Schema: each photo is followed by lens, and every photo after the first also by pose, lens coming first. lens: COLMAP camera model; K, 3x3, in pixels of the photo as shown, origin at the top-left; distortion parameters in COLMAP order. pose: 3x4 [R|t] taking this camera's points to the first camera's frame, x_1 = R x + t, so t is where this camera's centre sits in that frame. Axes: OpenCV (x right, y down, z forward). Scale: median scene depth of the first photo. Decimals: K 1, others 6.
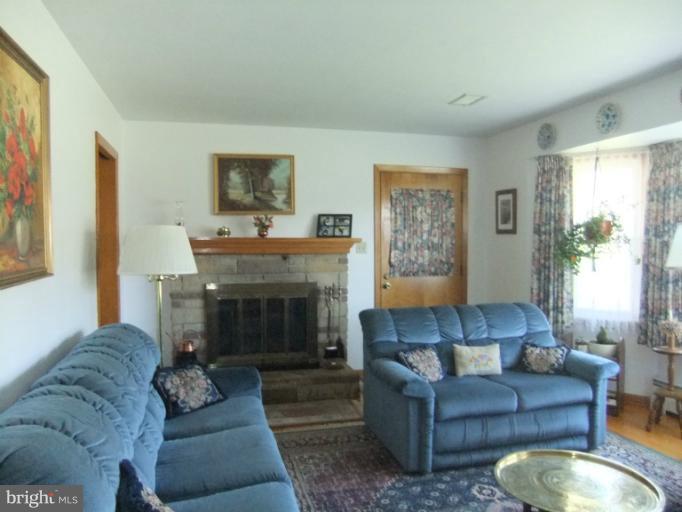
lens RADIAL K [[515.0, 0, 339.2], [0, 515.0, 252.5], [0, 0, 1]] dist [-0.075889, 0.050361]
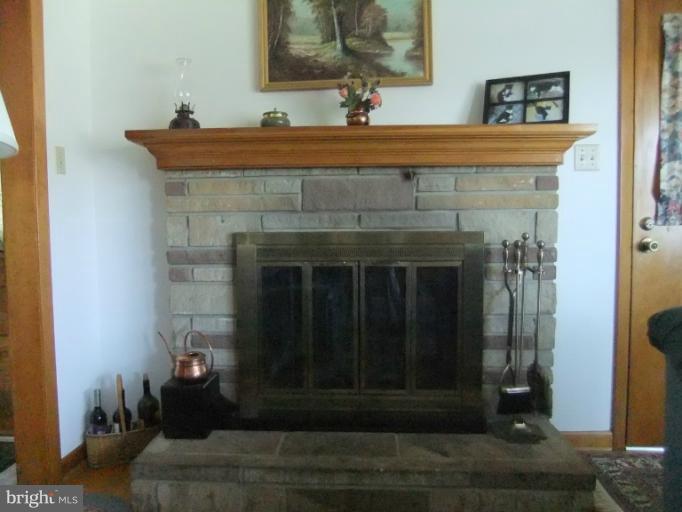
lens RADIAL K [[515.0, 0, 339.2], [0, 515.0, 252.5], [0, 0, 1]] dist [-0.075889, 0.050361]
pose [[0.950628, 0.011448, -0.310122, -0.020746], [0.001218, 0.999174, 0.040616, 0.048513], [0.310331, -0.038989, 0.949829, 0.471292]]
